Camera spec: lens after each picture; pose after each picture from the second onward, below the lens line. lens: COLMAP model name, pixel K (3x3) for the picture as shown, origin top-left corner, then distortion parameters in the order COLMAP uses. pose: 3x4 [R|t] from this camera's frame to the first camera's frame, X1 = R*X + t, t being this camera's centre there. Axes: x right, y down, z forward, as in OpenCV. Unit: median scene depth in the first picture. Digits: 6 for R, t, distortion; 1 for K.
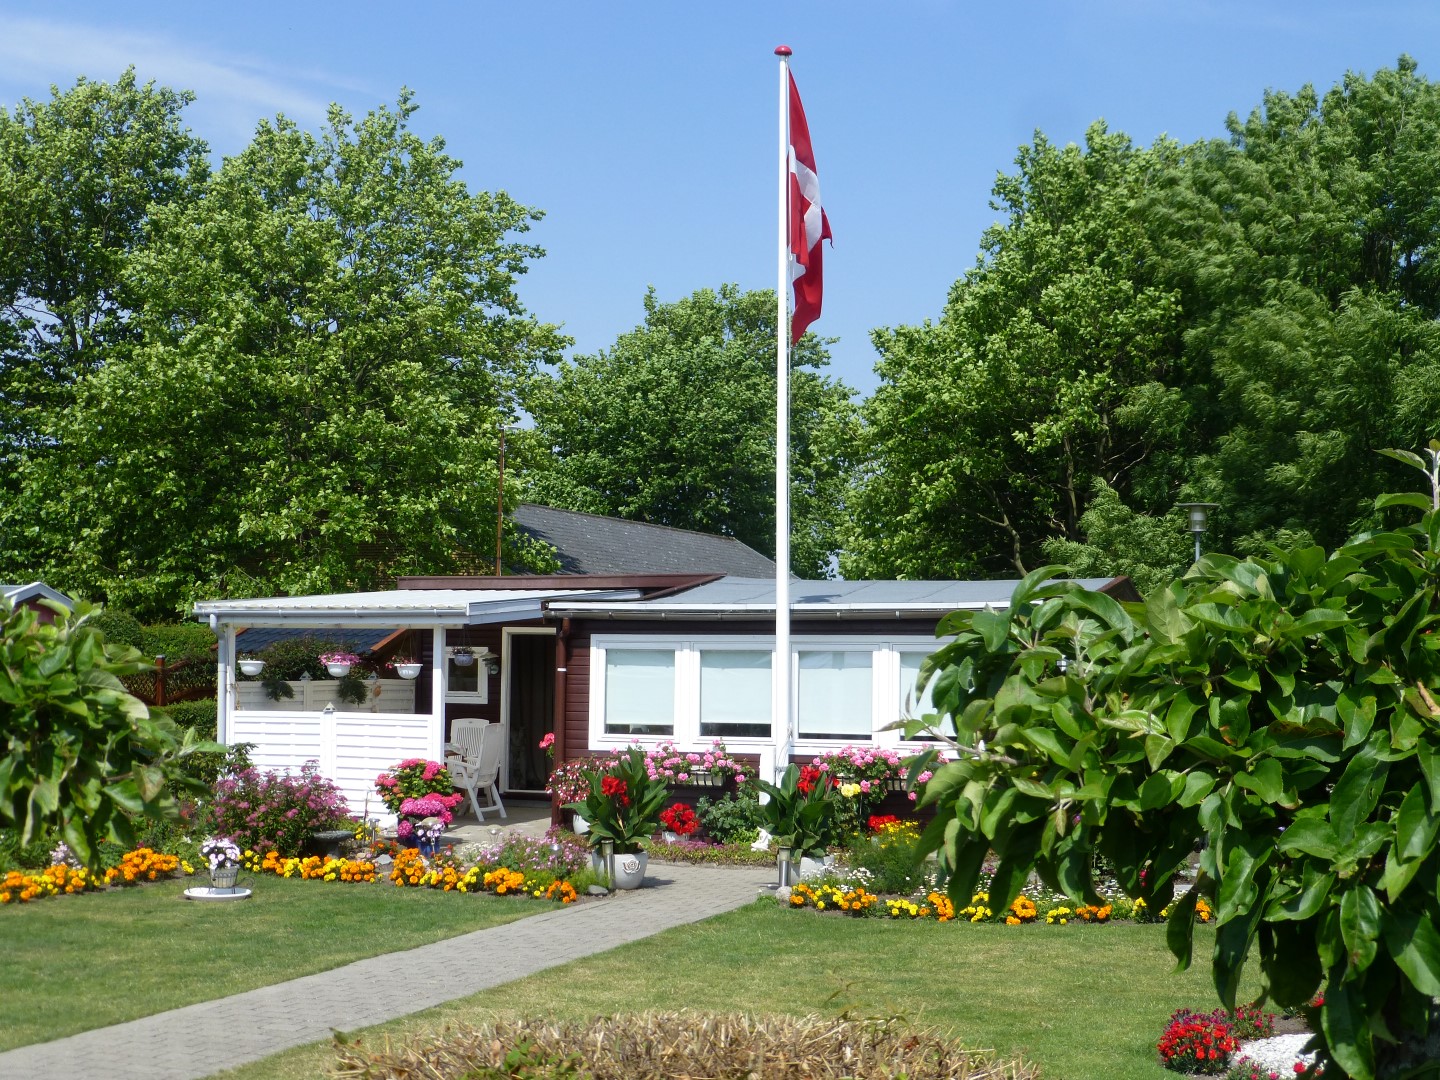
lens RADIAL K [[1971.0, 0, 720.0], [0, 1971.0, 540.0], [0, 0, 1]] dist [-0.112195, 0.013958]
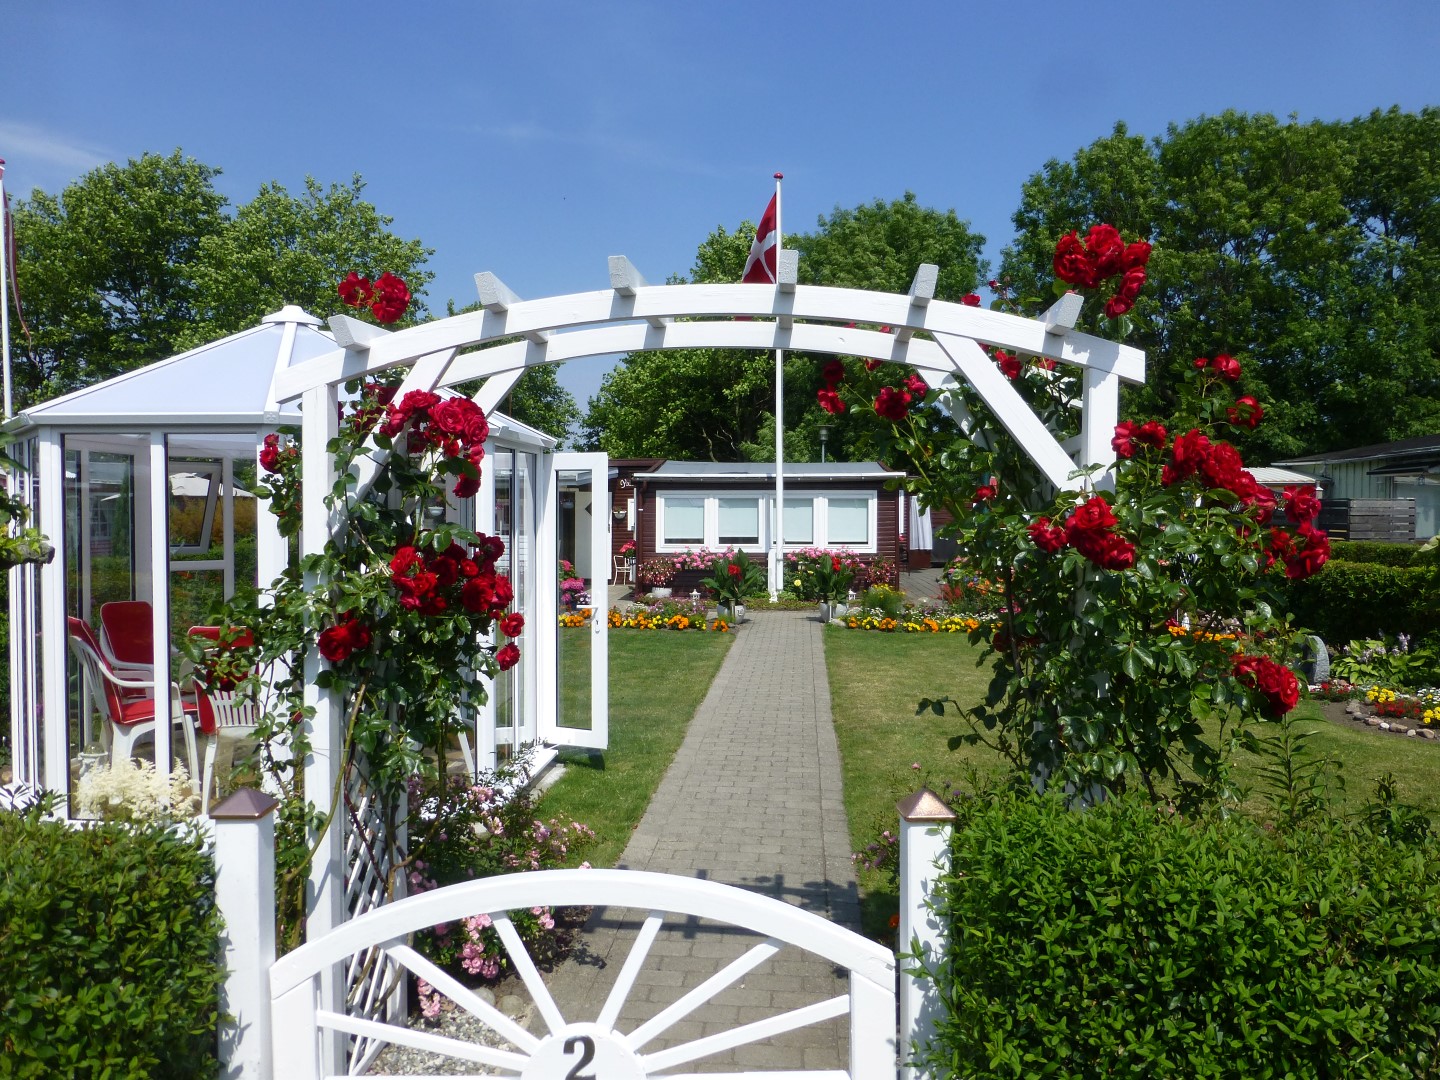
lens RADIAL K [[1044.9, 0, 720.0], [0, 1044.9, 540.0], [0, 0, 1]] dist [-0.025291, -0.004156]
pose [[0.964126, -0.017338, 0.264878, -0.253216], [-0.007211, 0.995786, 0.091427, 0.003476], [-0.265347, -0.090057, 0.959938, 0.031591]]
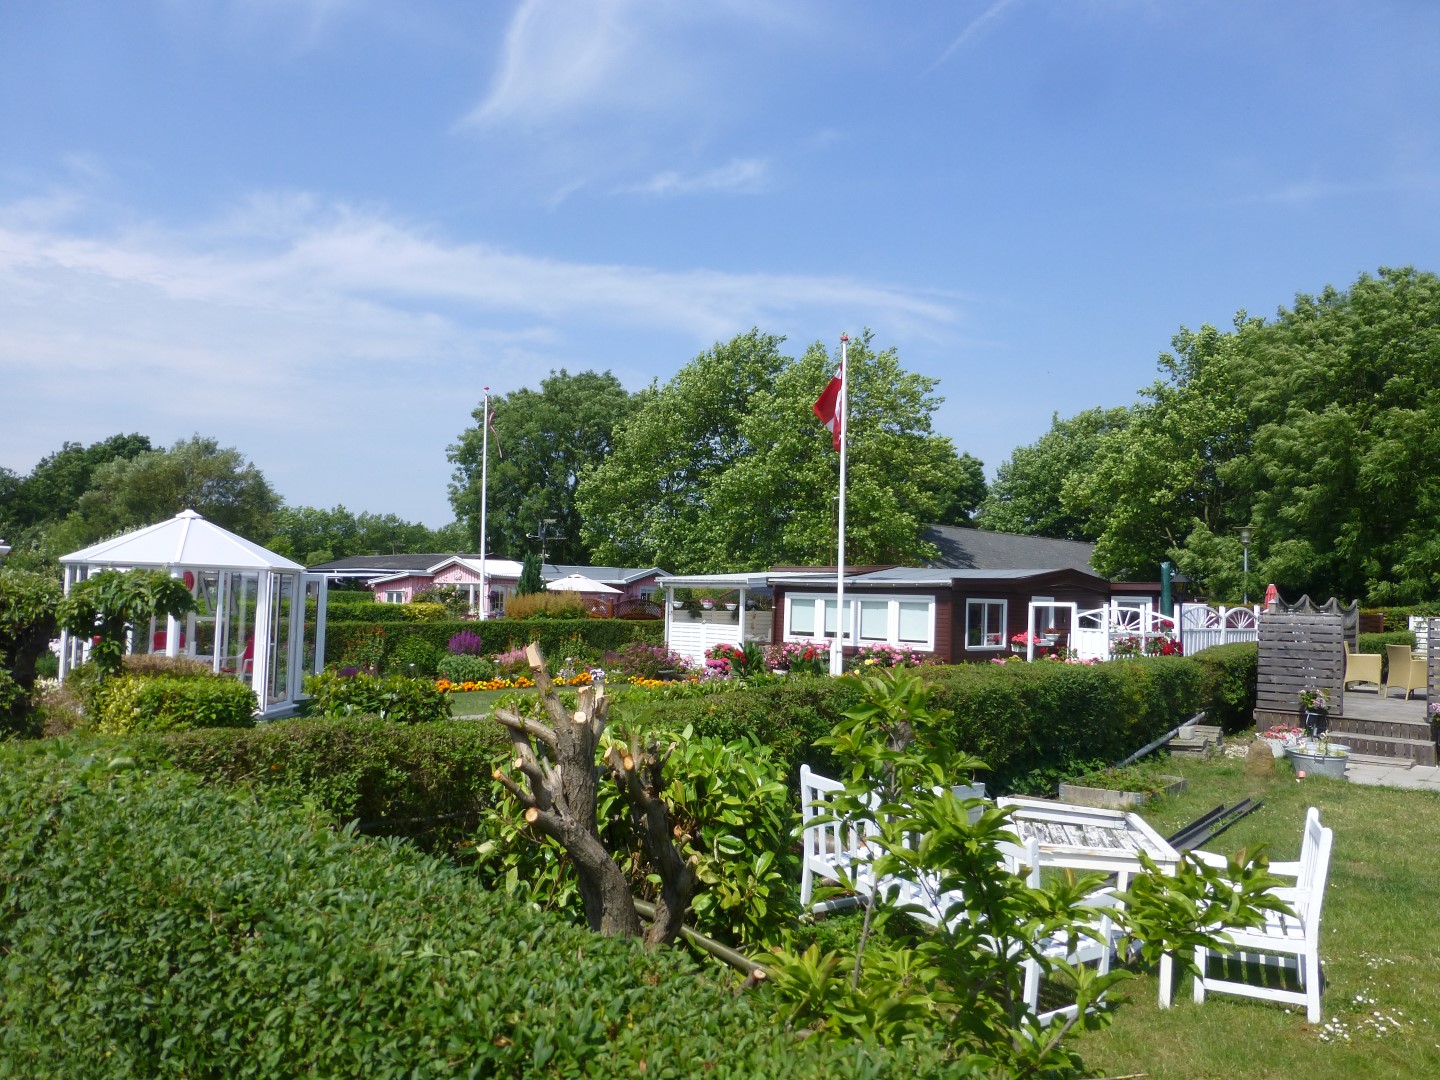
lens RADIAL K [[1044.9, 0, 720.0], [0, 1044.9, 540.0], [0, 0, 1]] dist [-0.025291, -0.004156]
pose [[0.913478, -0.004962, -0.406859, 0.347122], [0.003099, 0.999981, -0.005237, -0.007694], [0.406877, 0.003523, 0.913476, -0.155804]]
